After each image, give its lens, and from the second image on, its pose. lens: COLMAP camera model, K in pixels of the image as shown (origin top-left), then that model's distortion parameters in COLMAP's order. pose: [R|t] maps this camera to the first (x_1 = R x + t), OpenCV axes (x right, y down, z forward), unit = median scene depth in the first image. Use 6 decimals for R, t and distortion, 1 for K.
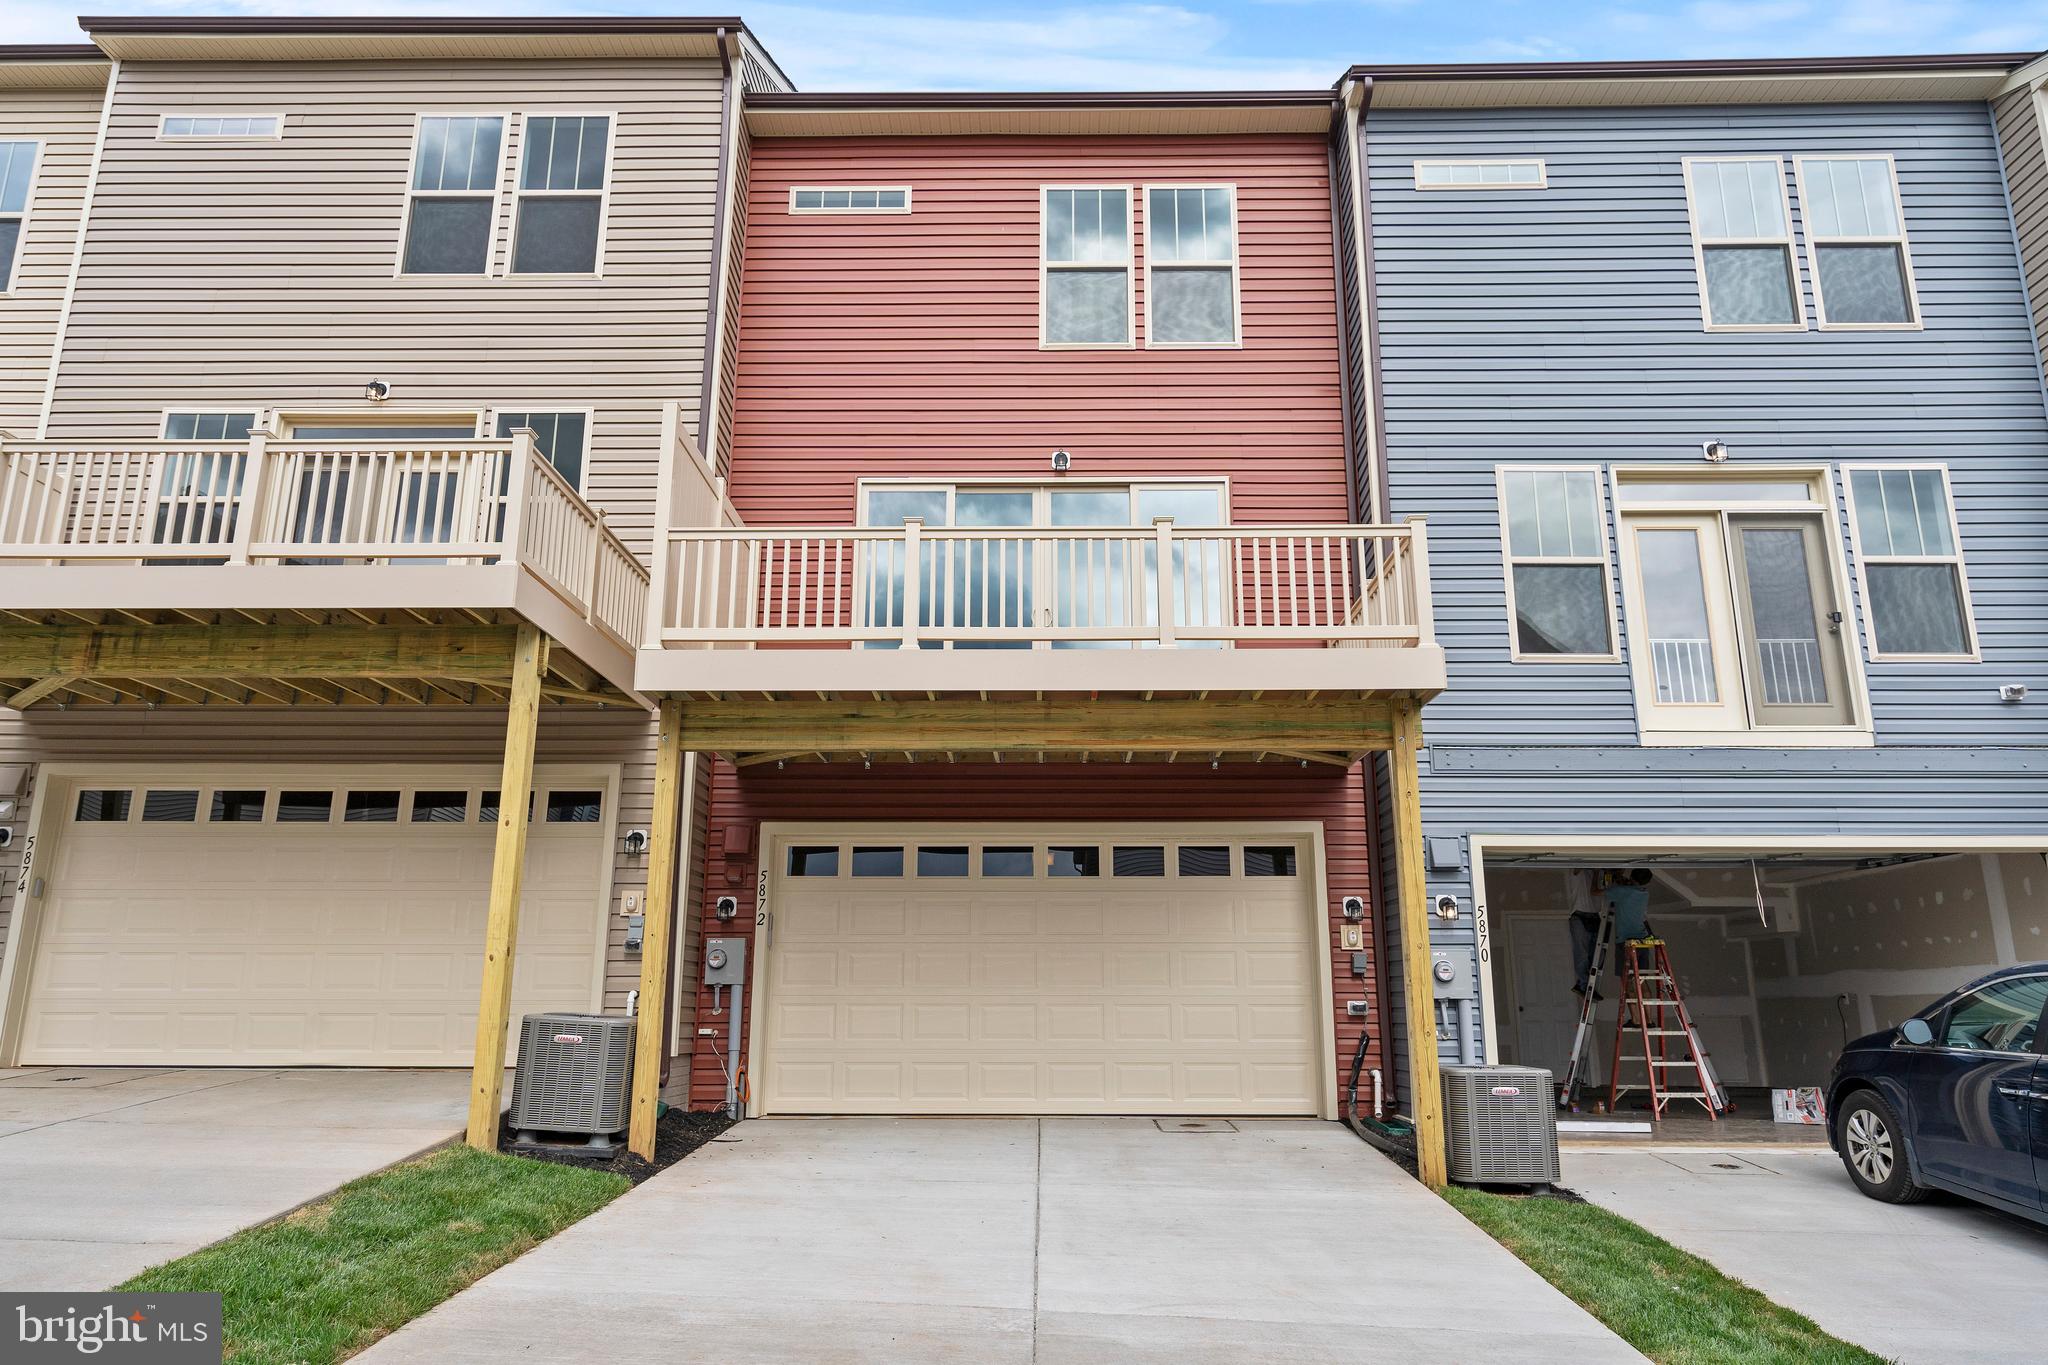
lens RADIAL K [[1362.5, 0, 1030.8], [0, 1362.5, 695.1], [0, 0, 1]] dist [0.019455, -0.005668]
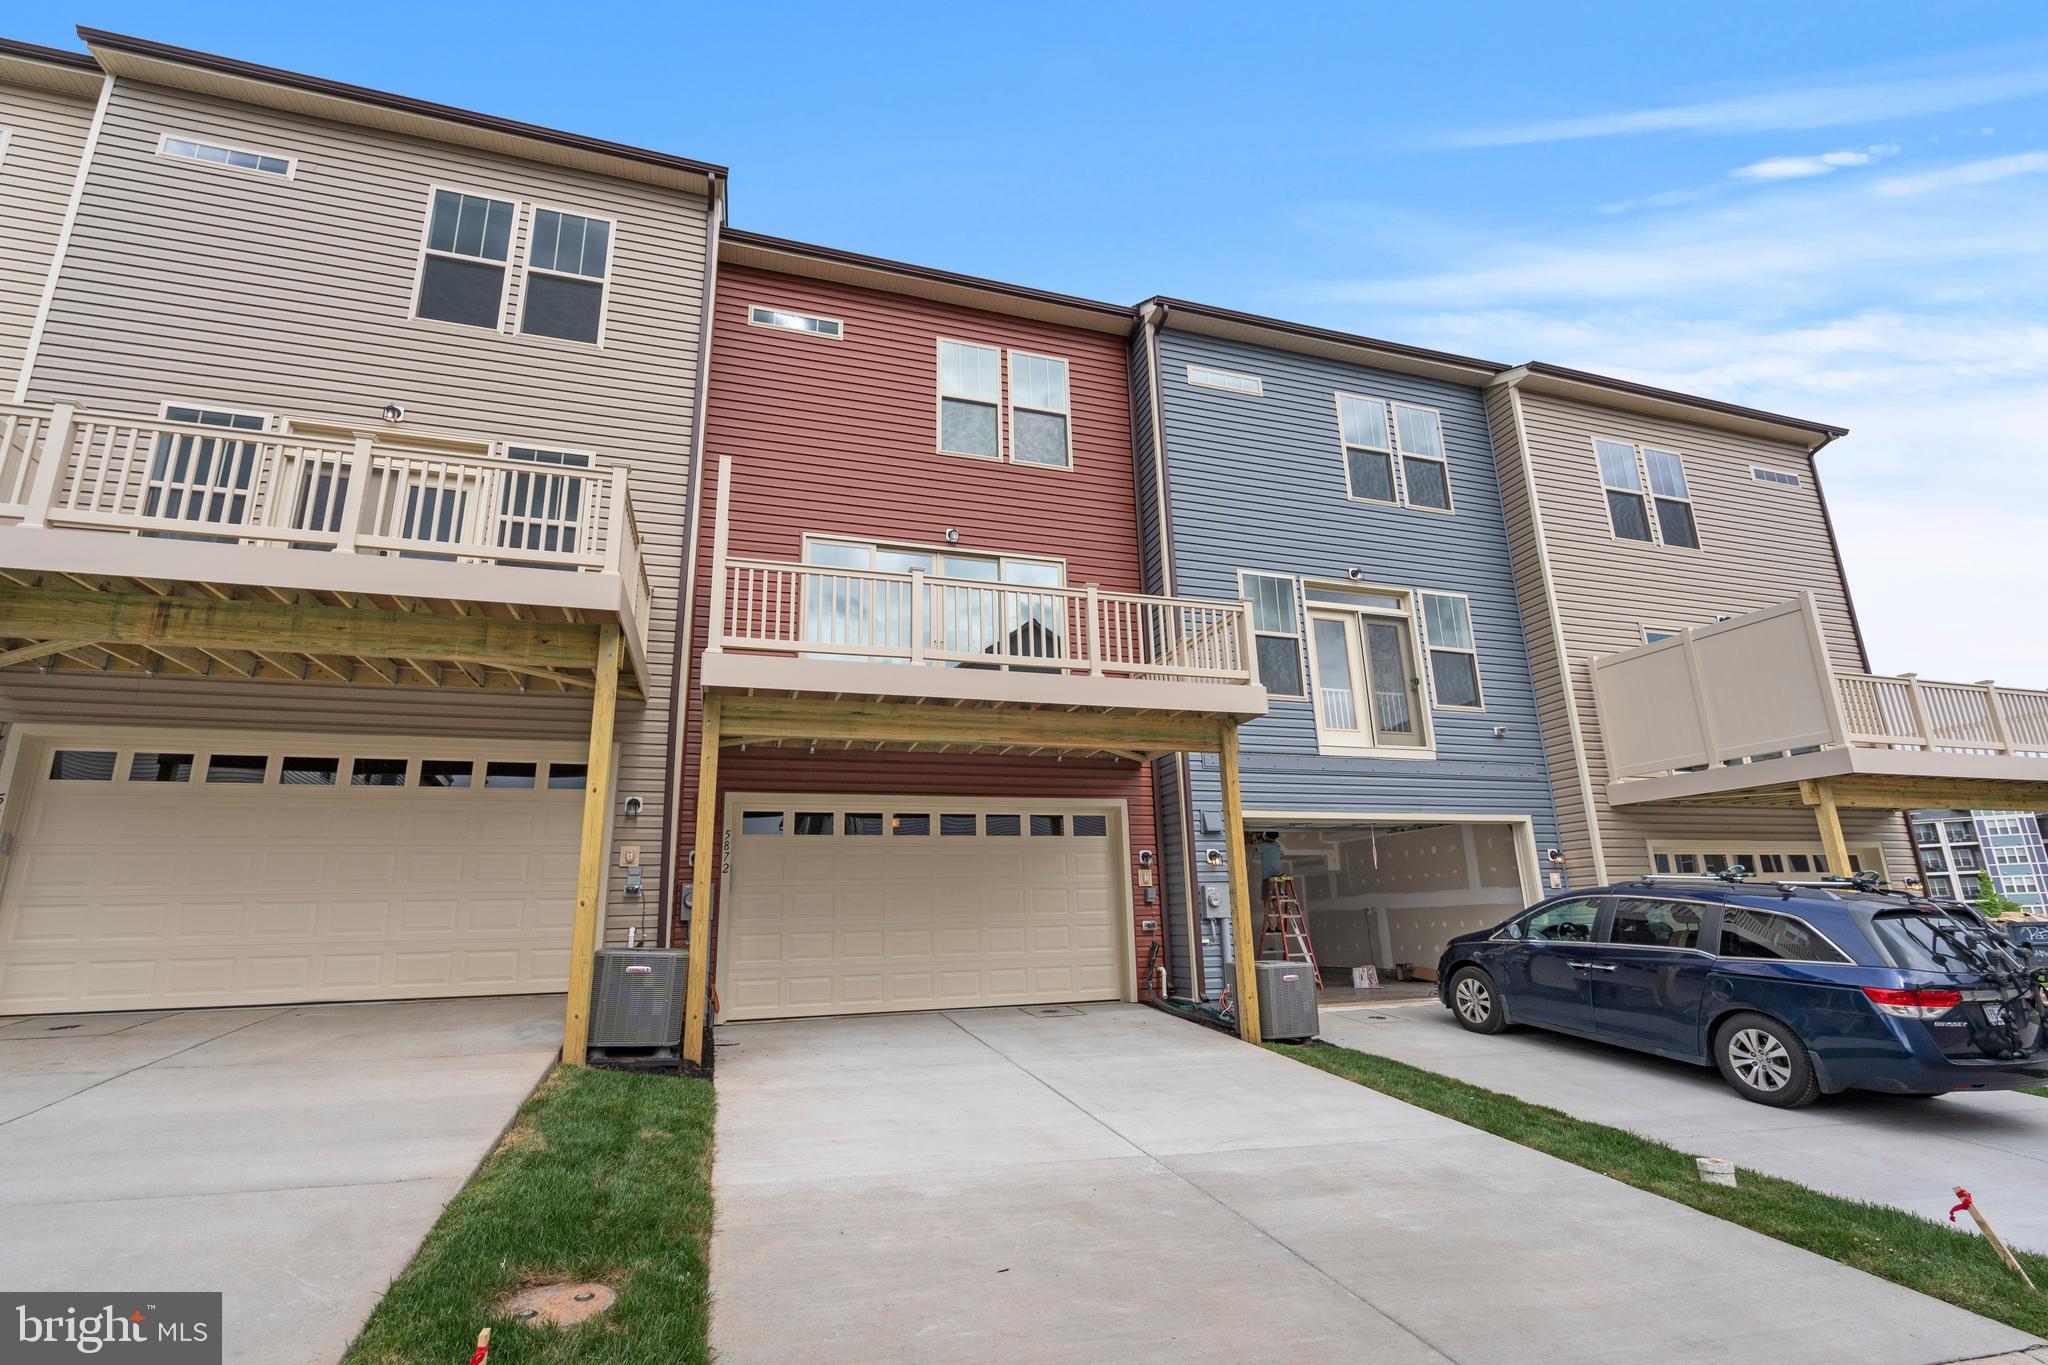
lens RADIAL K [[943.8, 0, 1027.1], [0, 943.8, 695.4], [0, 0, 1]] dist [-0.000052, 0.000329]
pose [[0.943926, 0.052775, 0.325911, -0.228746], [-0.048663, 0.998599, -0.020762, 0.007202], [-0.326550, 0.003738, 0.945173, 0.073694]]
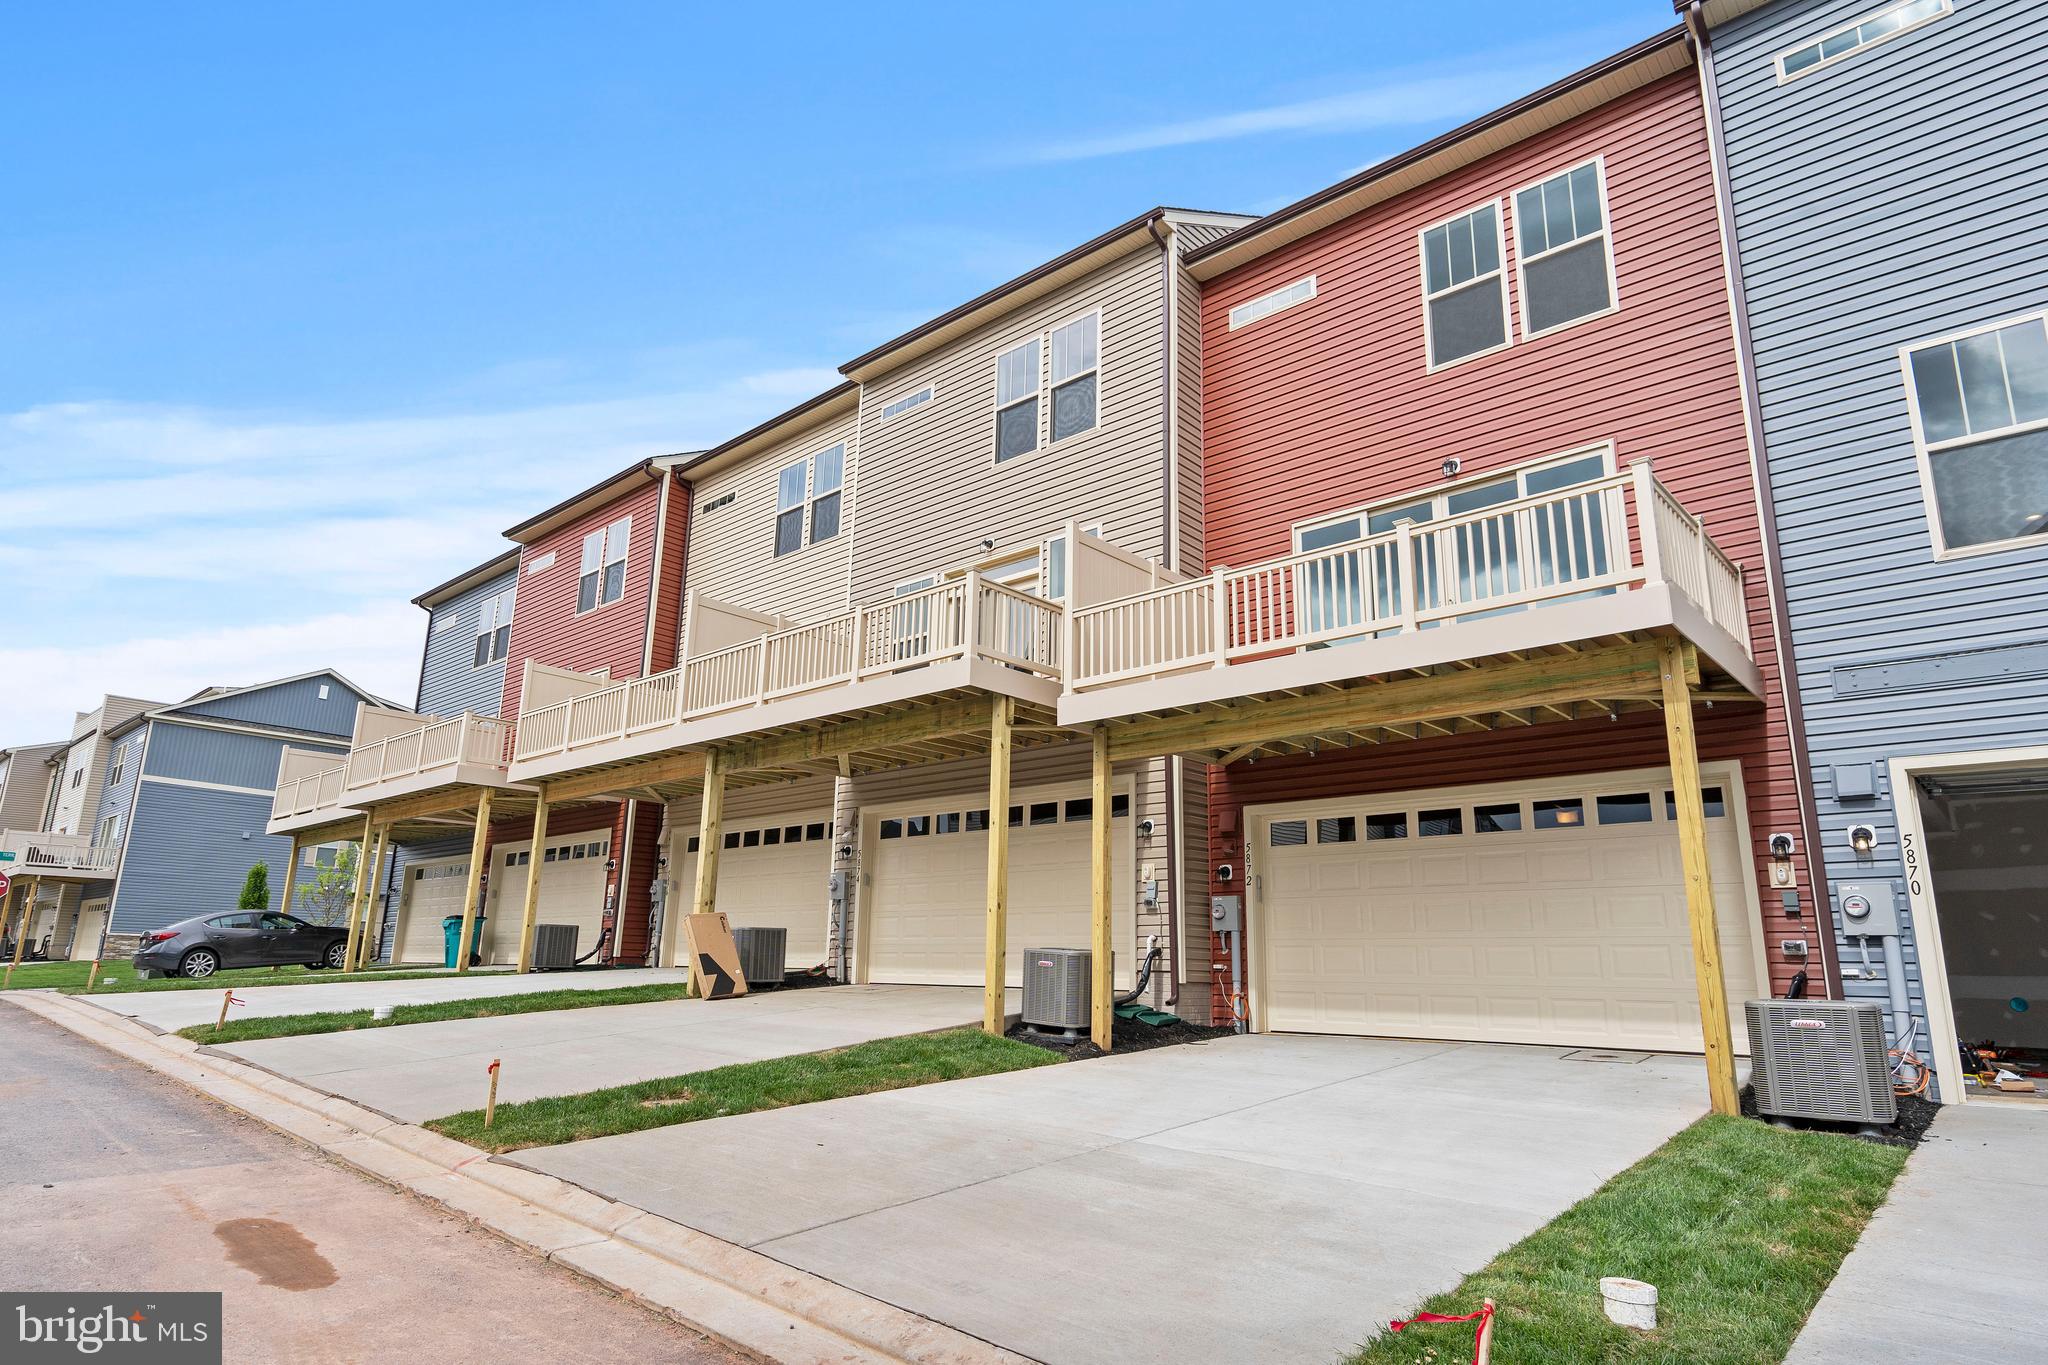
lens RADIAL K [[1179.8, 0, 1005.9], [0, 1179.8, 704.9], [0, 0, 1]] dist [0.009973, 0.000283]
pose [[0.748058, -0.137945, -0.649138, 0.385437], [0.137894, 0.989118, -0.051285, 0.024584], [0.649149, -0.051148, 0.758940, 0.006699]]
